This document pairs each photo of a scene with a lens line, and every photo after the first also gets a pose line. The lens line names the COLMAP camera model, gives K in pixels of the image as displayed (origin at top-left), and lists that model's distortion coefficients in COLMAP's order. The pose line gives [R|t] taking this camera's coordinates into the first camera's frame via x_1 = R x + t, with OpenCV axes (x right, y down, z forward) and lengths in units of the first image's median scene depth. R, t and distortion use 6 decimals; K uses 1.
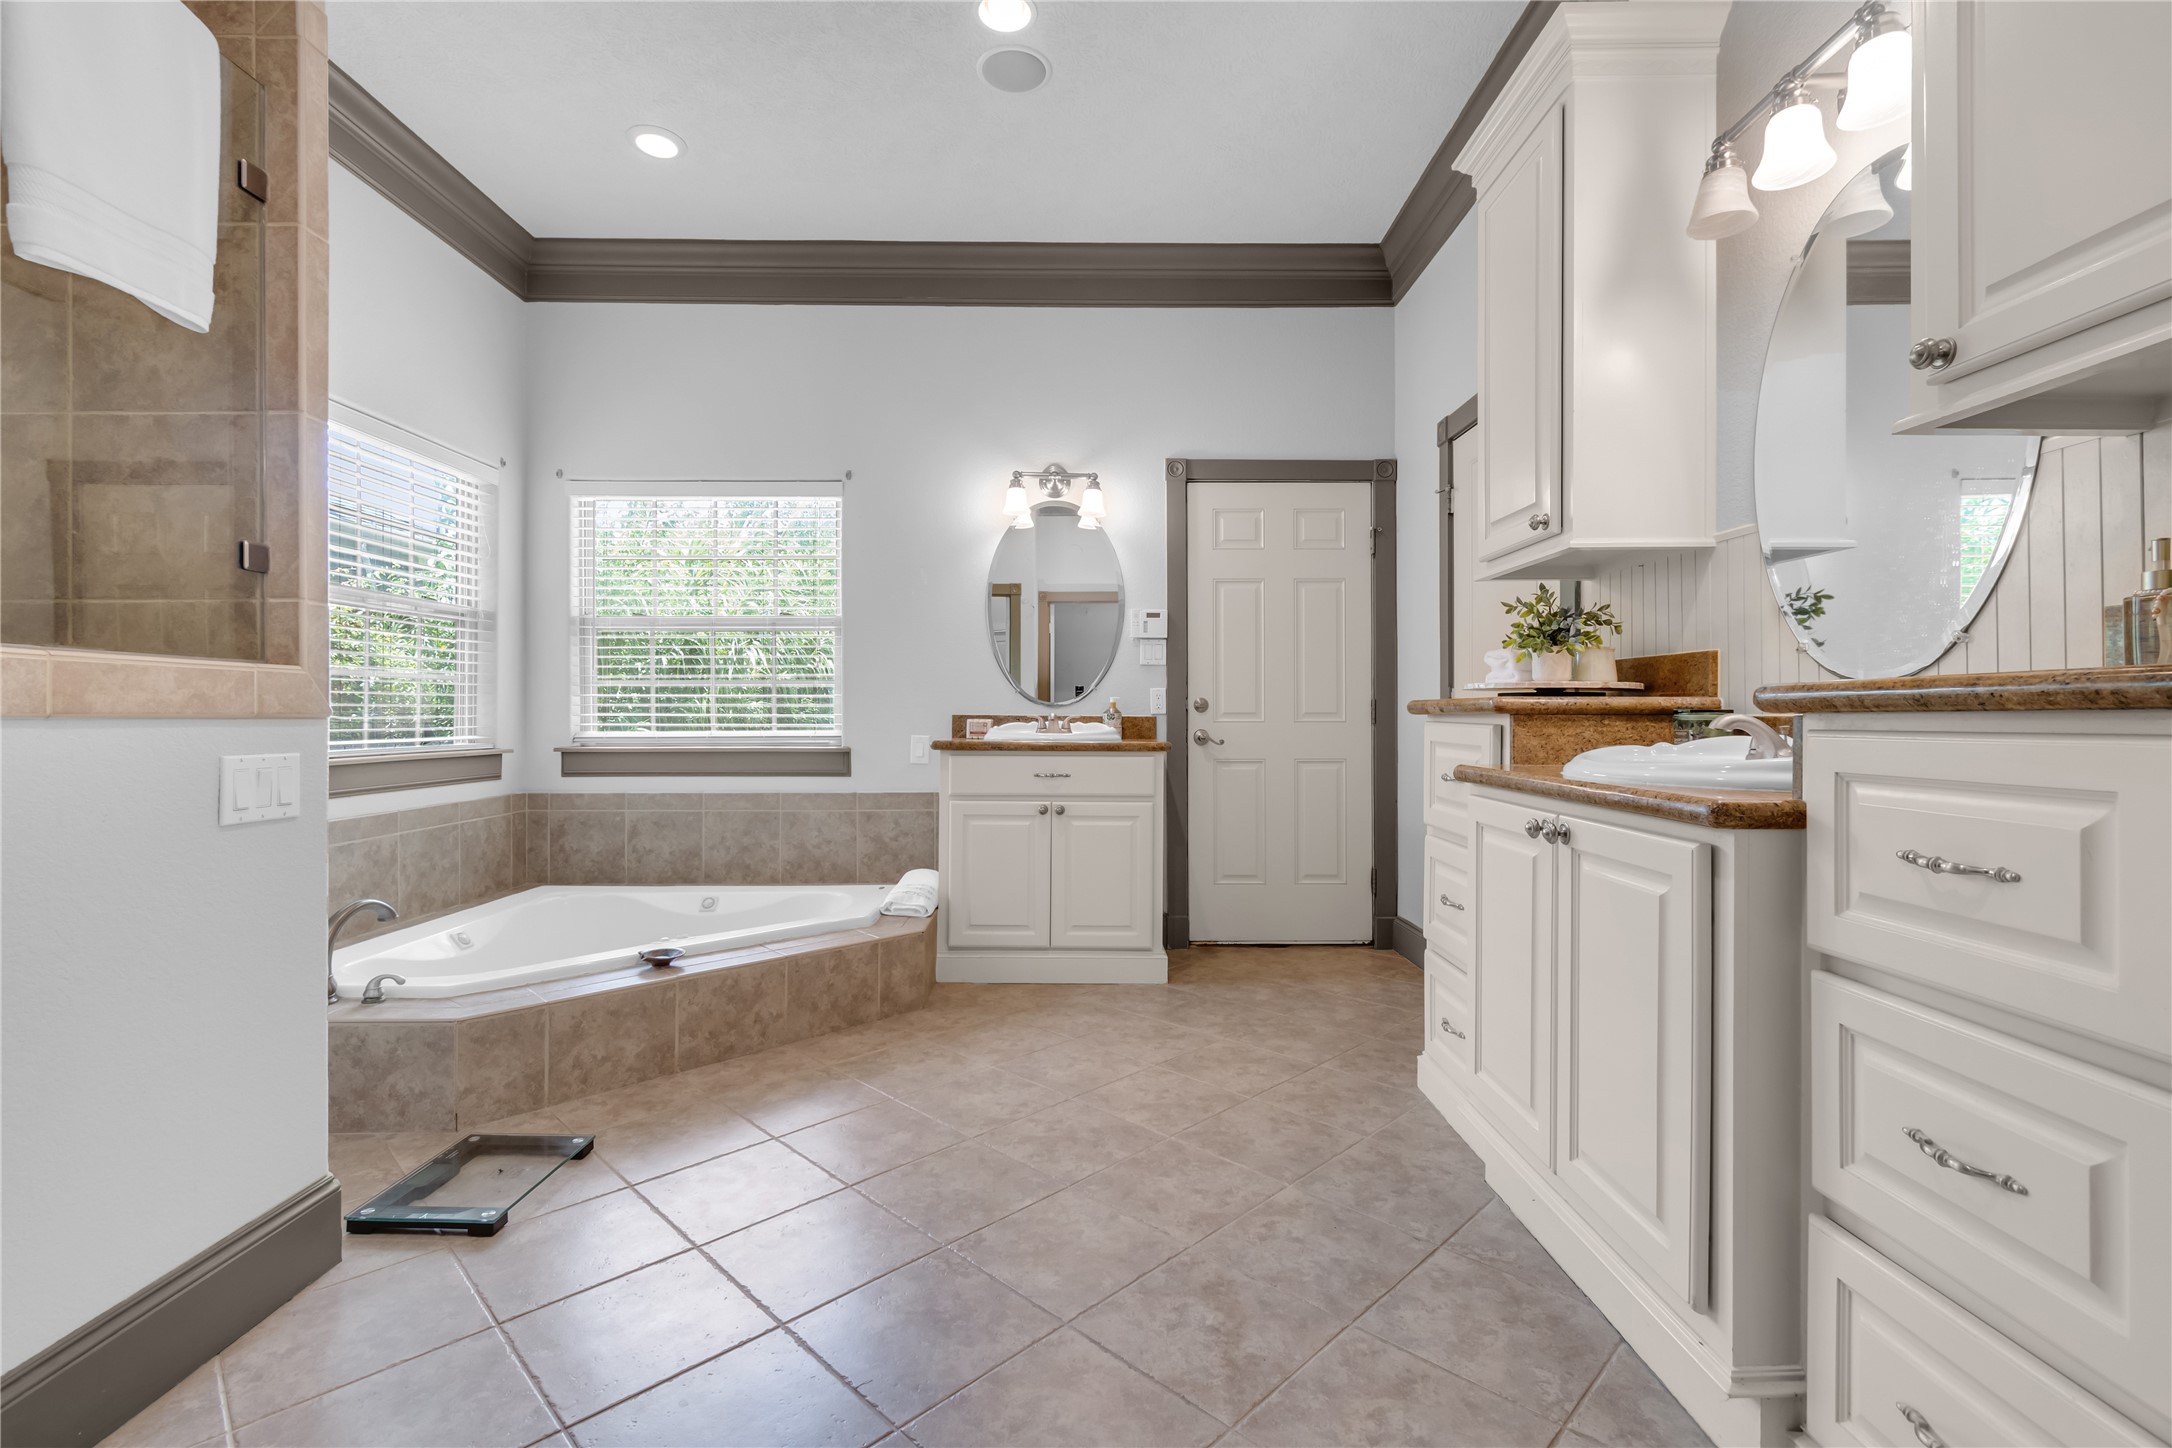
lens RADIAL K [[971.6, 0, 1077.3], [0, 971.6, 714.9], [0, 0, 1]] dist [0.003470, -0.001288]
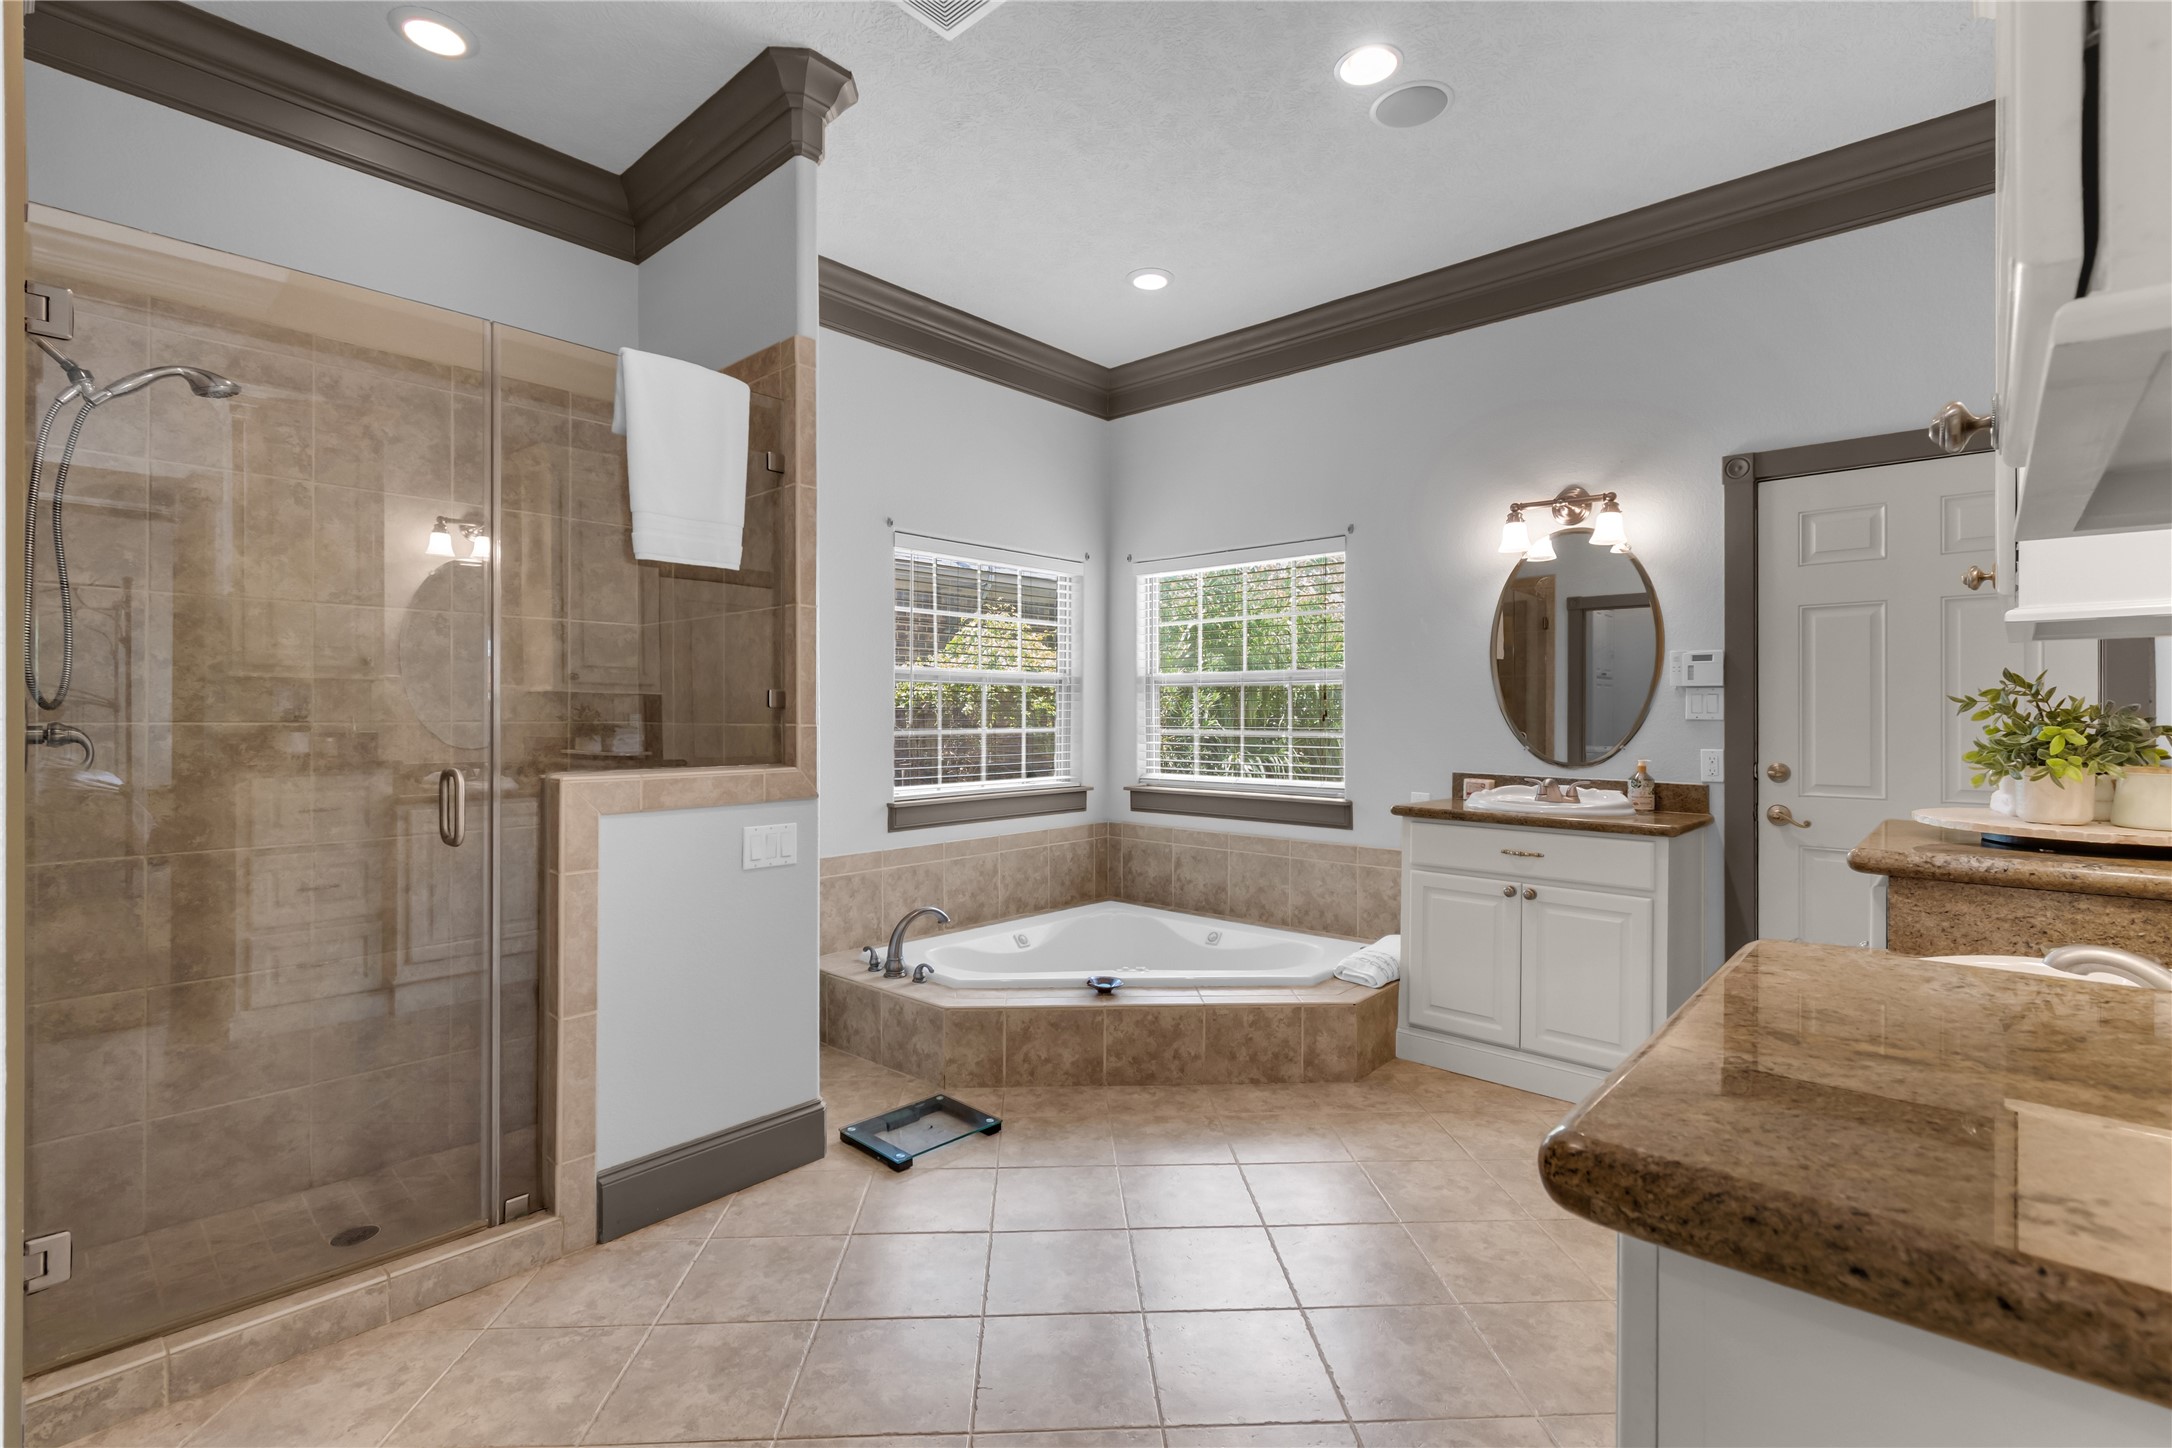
lens RADIAL K [[971.6, 0, 1044.1], [0, 971.6, 722.7], [0, 0, 1]] dist [0.003470, -0.001288]
pose [[0.734580, 0.000491, -0.678522, 0.249728], [-0.000297, 1.000000, 0.000401, -0.055707], [0.678522, -0.000093, 0.734580, 0.057298]]
